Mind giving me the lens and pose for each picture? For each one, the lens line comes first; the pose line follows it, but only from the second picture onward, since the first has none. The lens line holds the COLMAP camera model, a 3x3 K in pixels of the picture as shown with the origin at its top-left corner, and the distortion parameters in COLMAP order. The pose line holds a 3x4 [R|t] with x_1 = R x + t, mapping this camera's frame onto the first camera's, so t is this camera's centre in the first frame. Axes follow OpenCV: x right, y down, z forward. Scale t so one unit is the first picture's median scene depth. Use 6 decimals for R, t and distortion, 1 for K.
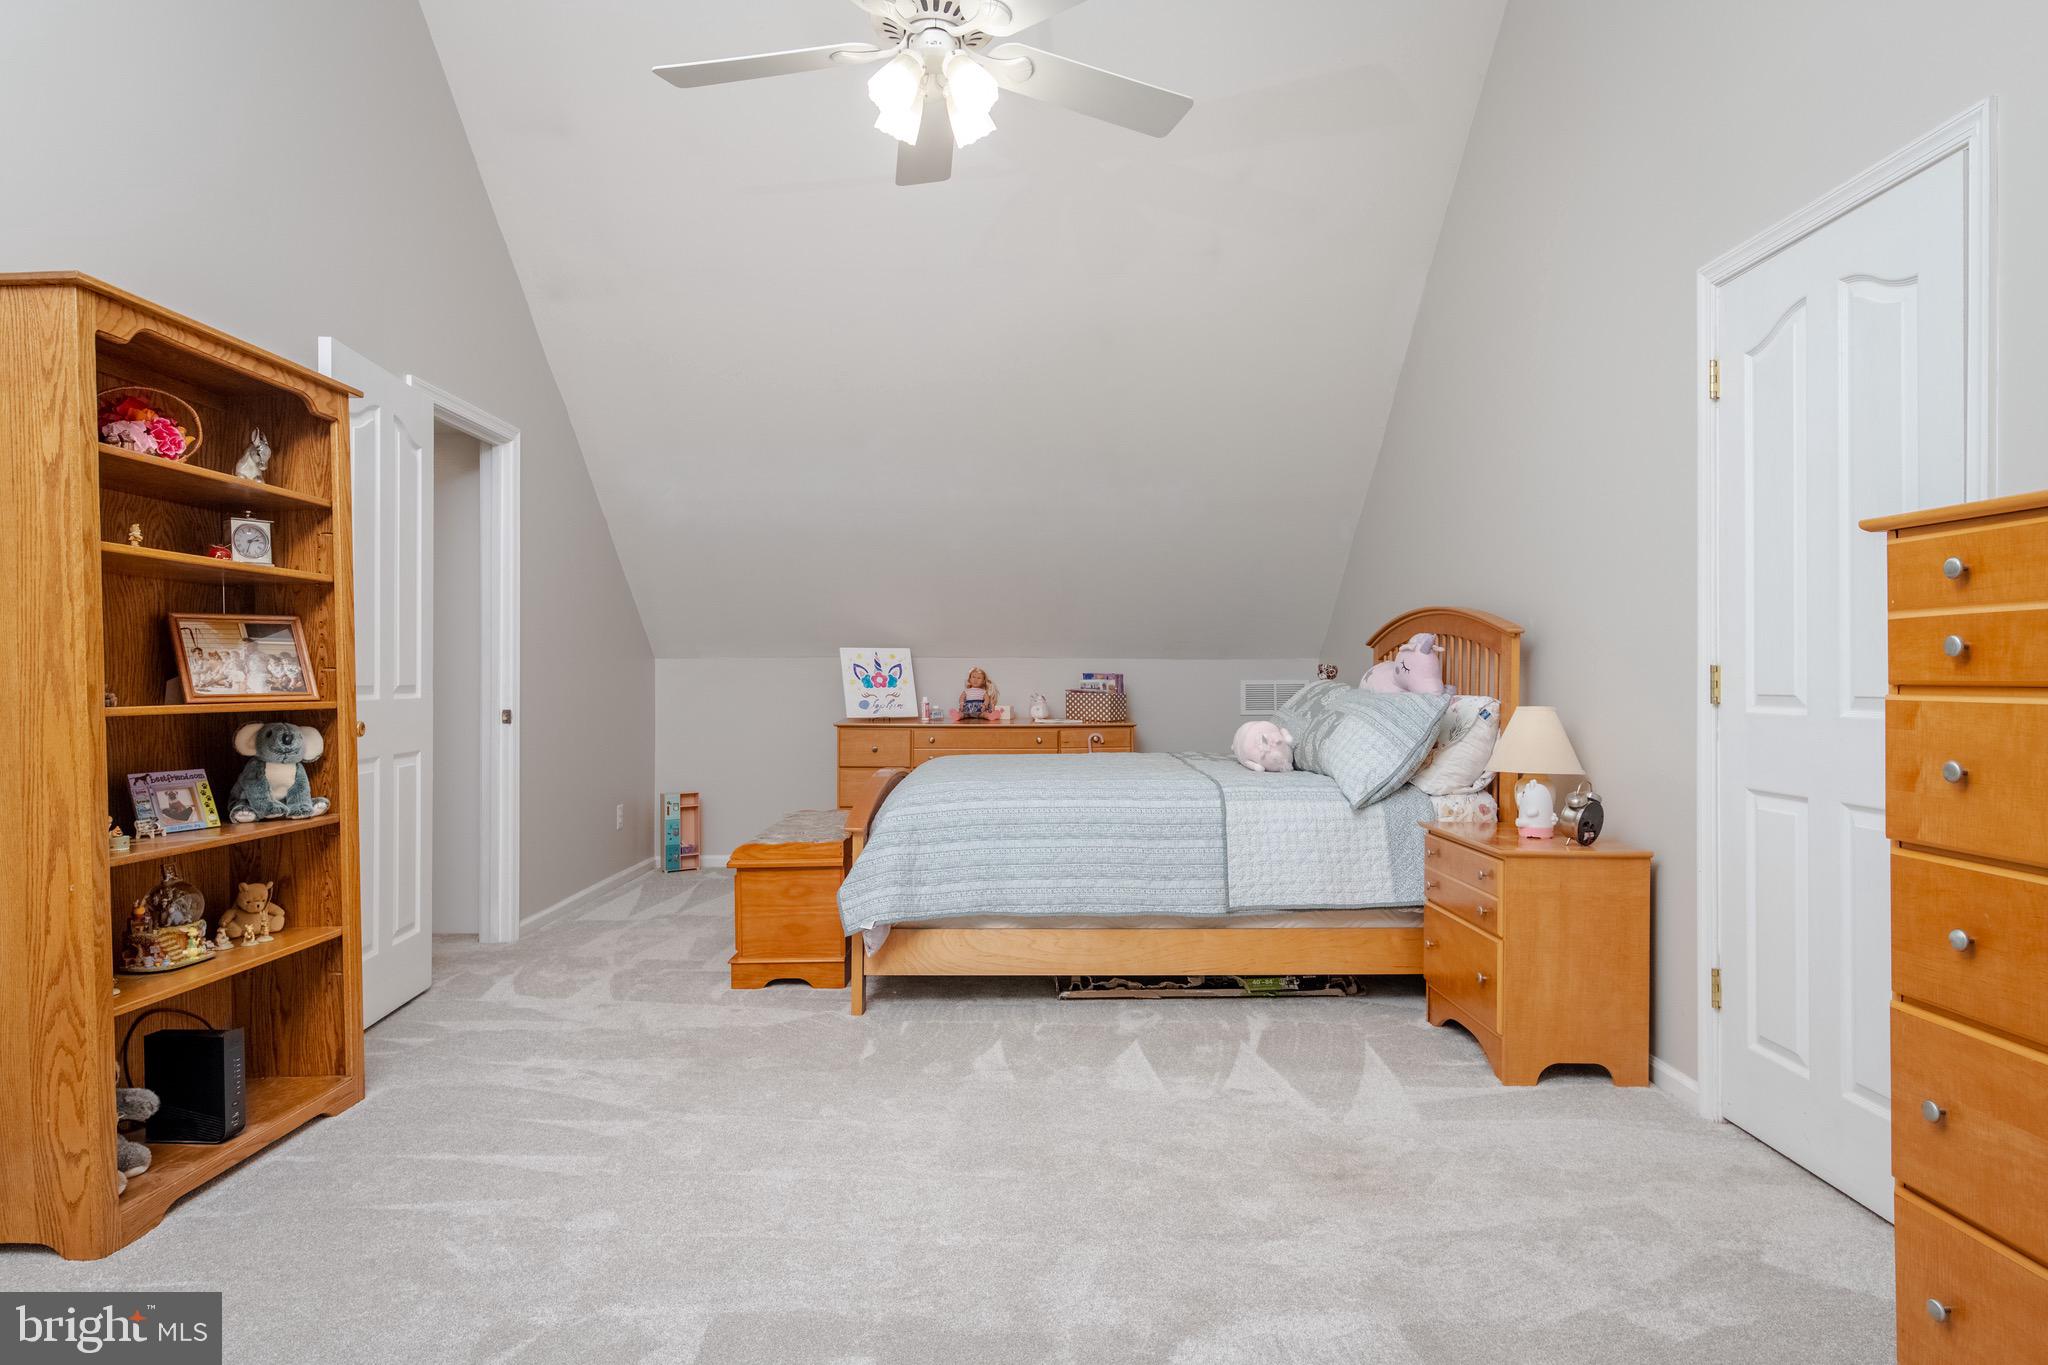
lens RADIAL K [[1230.4, 0, 1037.8], [0, 1230.4, 683.3], [0, 0, 1]] dist [0.006000, 0.000185]
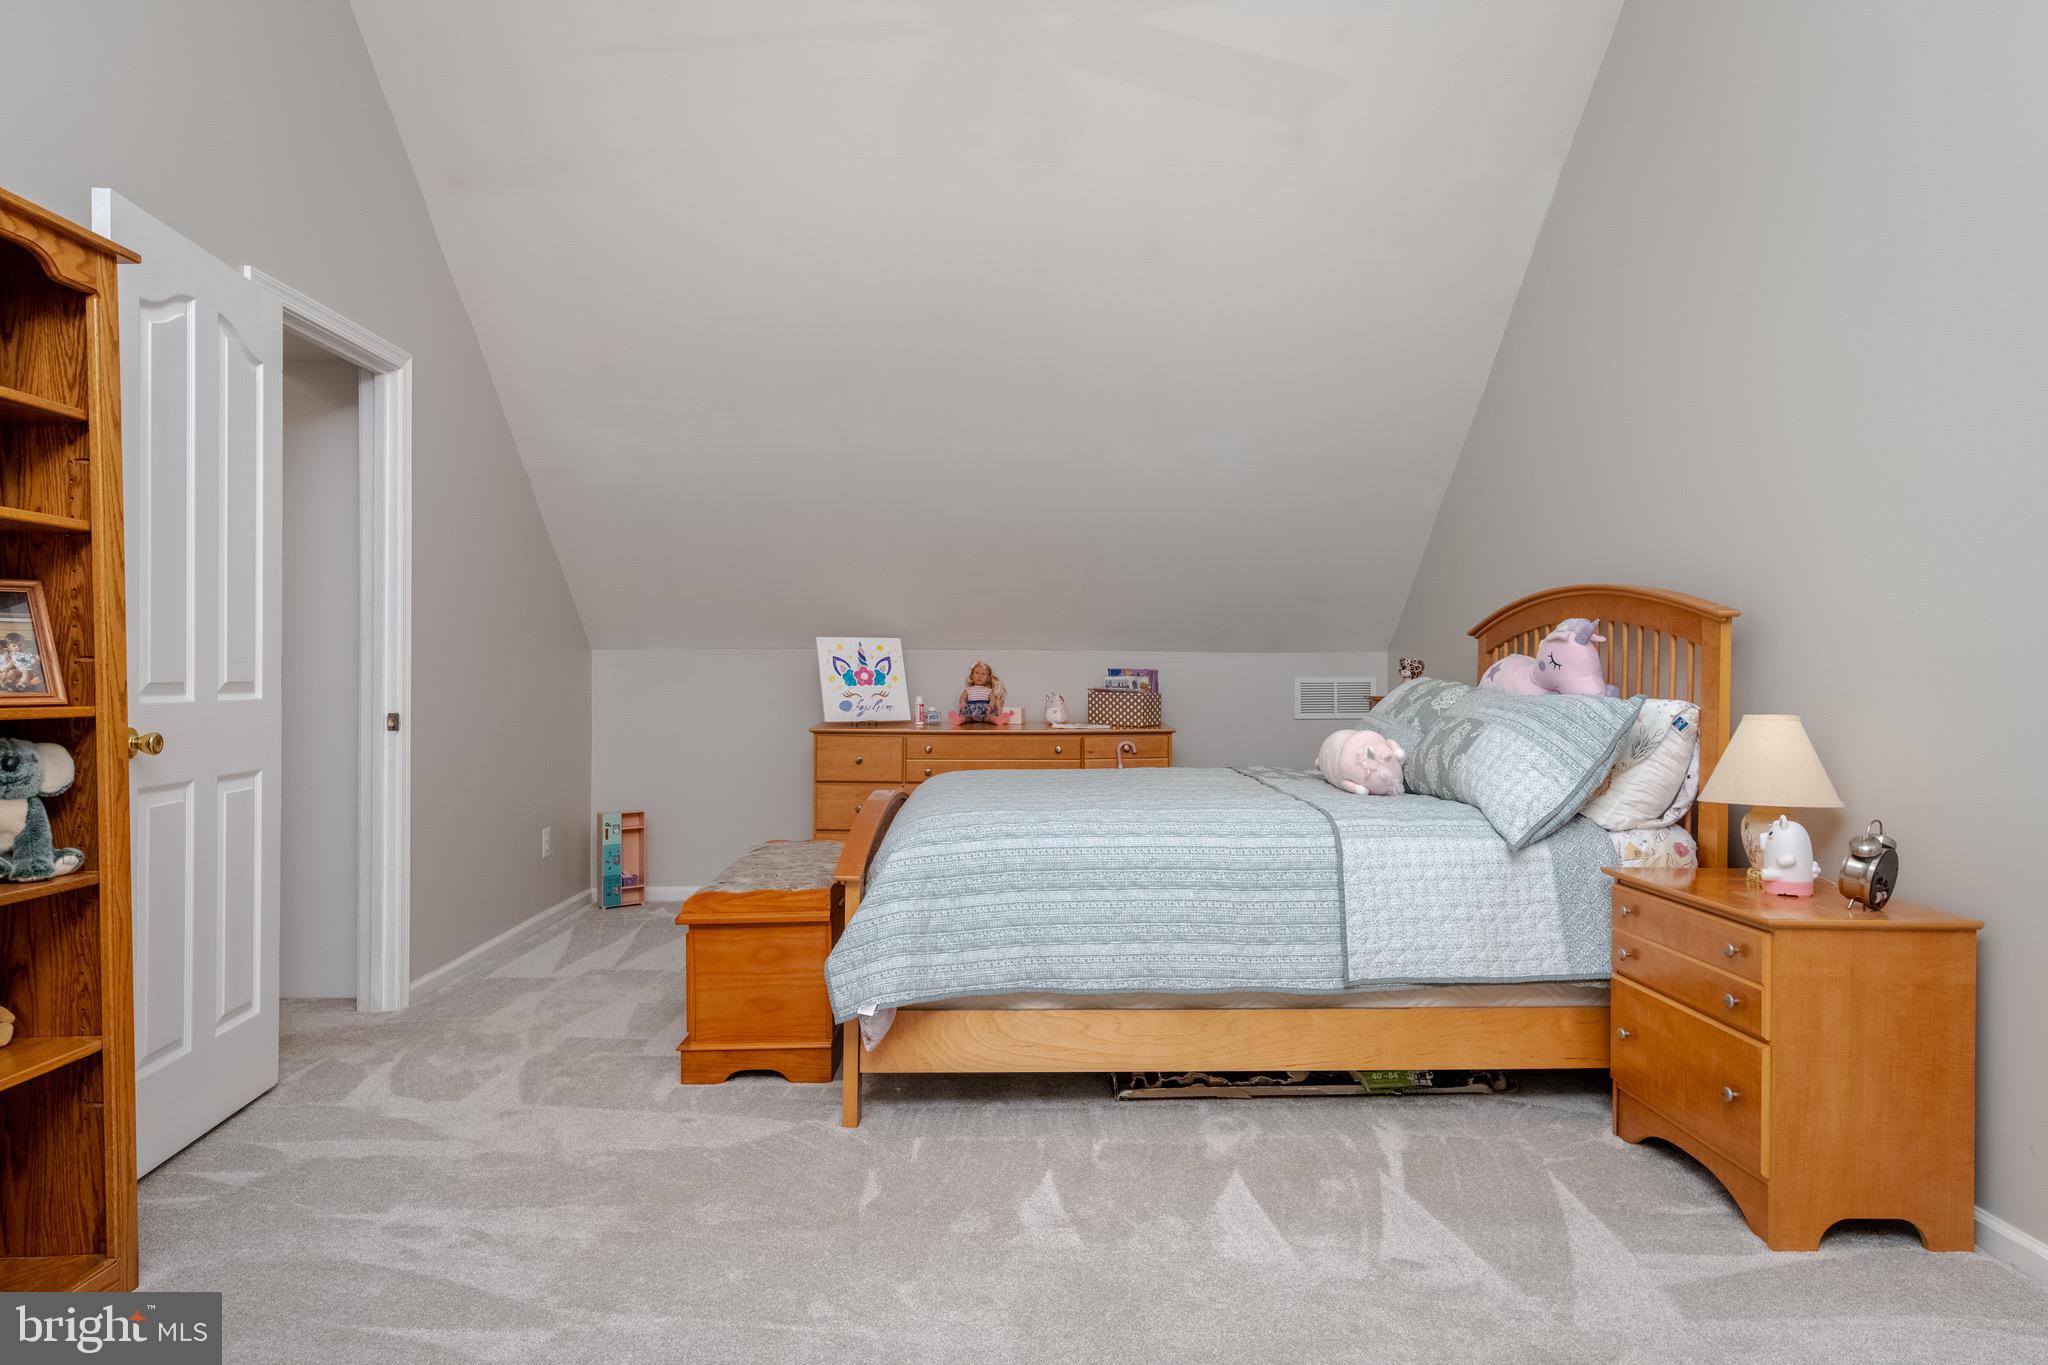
lens RADIAL K [[1282.8, 0, 1037.1], [0, 1282.8, 680.5], [0, 0, 1]] dist [0.015555, -0.003452]
pose [[0.999753, 0.002630, 0.022052, -0.051812], [-0.002645, 0.999996, 0.000662, -0.001136], [-0.022051, -0.000720, 0.999757, 0.220798]]
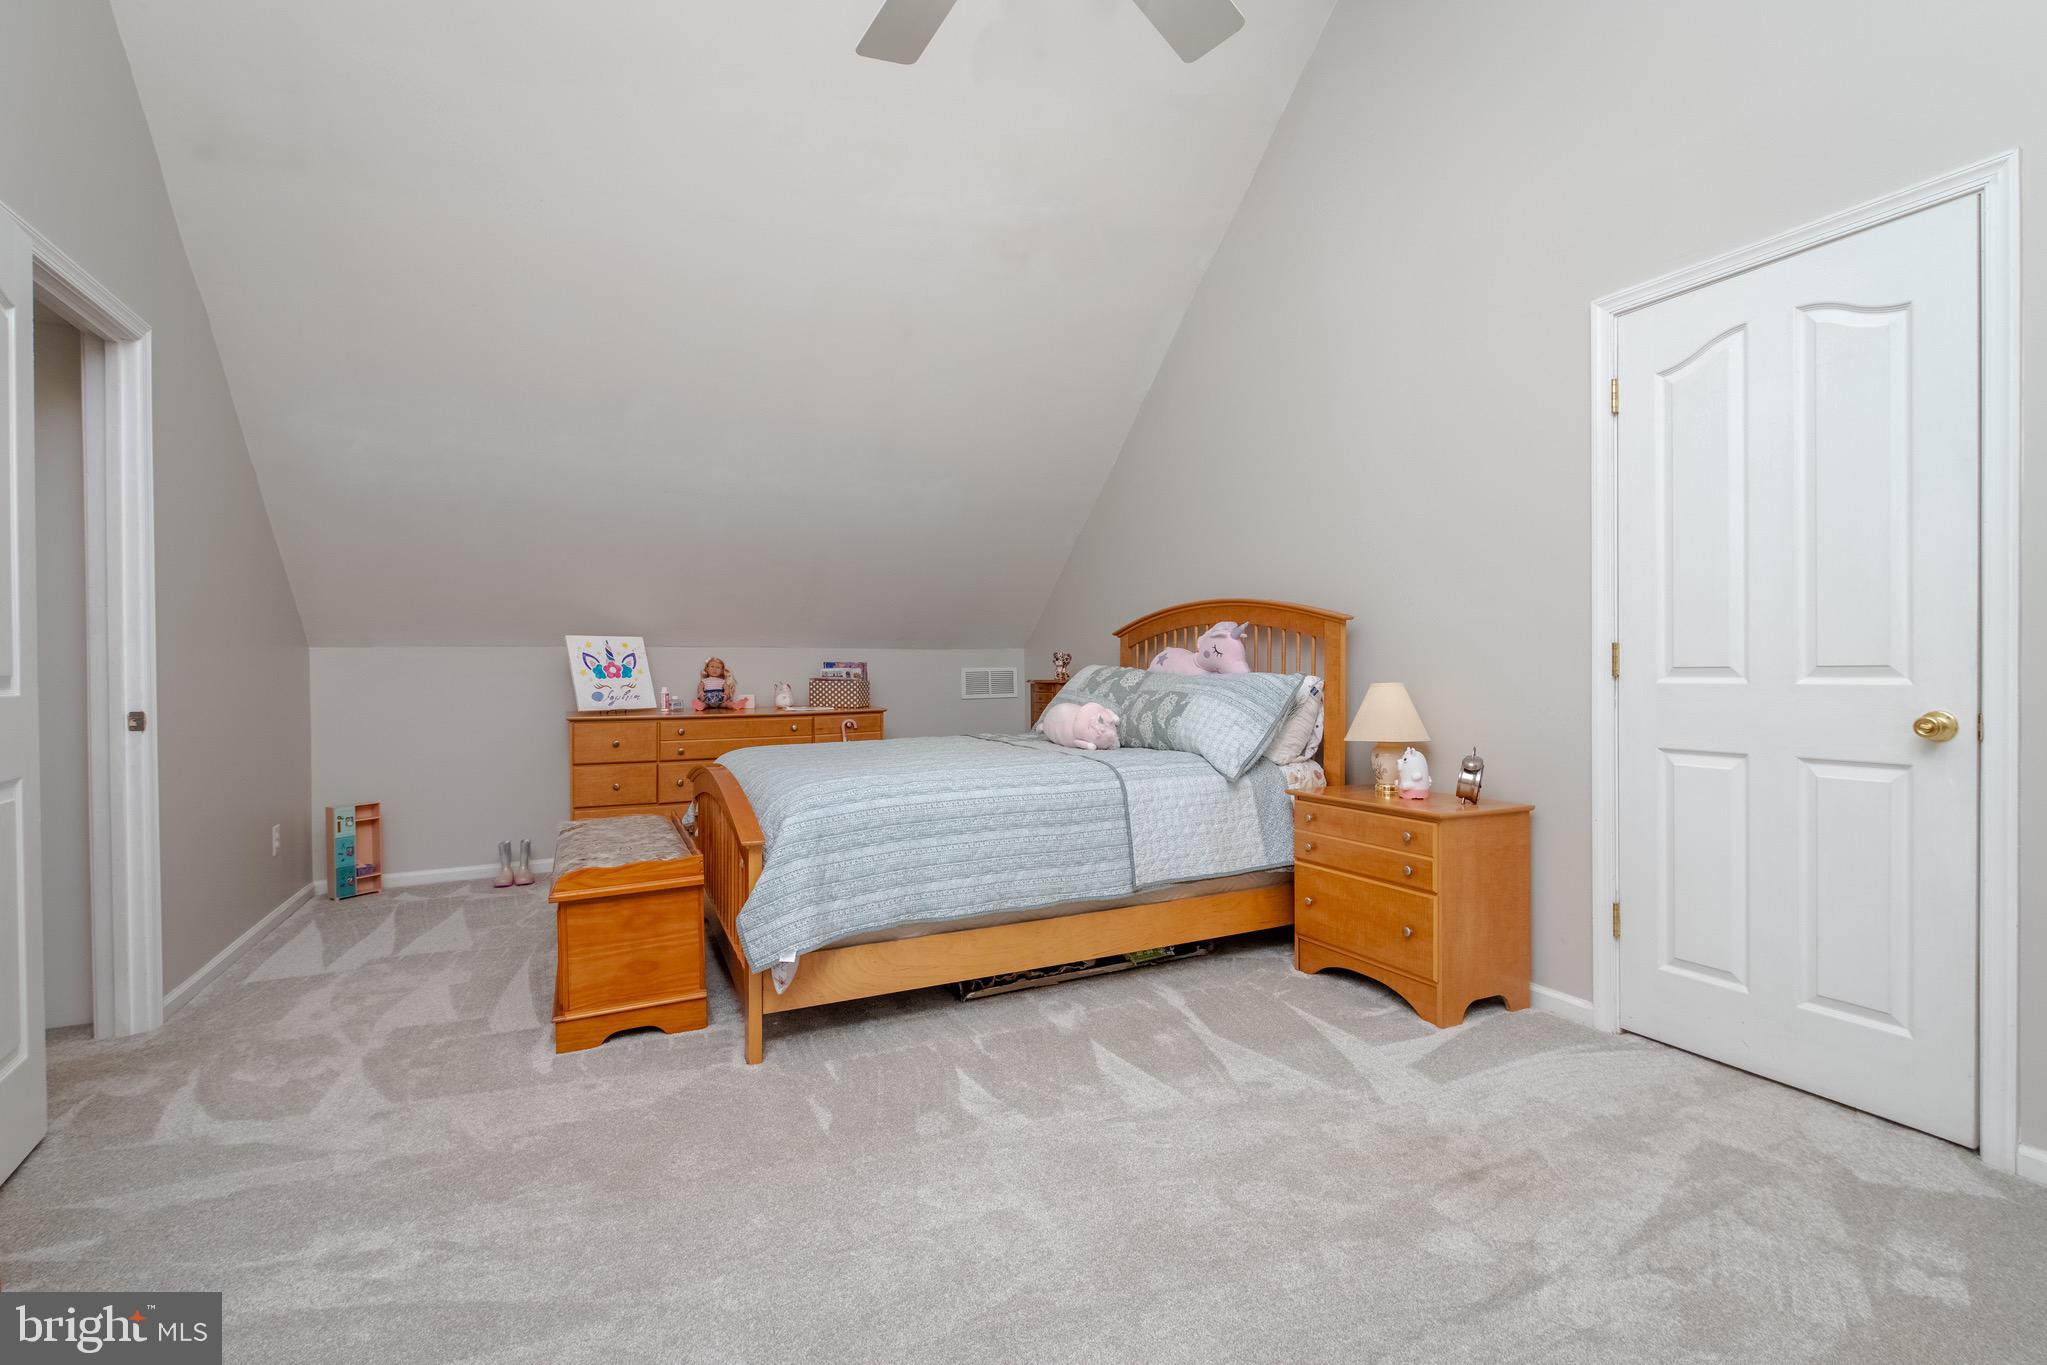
lens RADIAL K [[942.5, 0, 1047.8], [0, 942.5, 683.1], [0, 0, 1]] dist [0.012800, -0.010244]
pose [[0.895963, -0.014227, 0.443901, -0.250661], [0.011109, 0.999892, 0.009625, 0.006677], [-0.443990, -0.003693, 0.896024, 0.336437]]
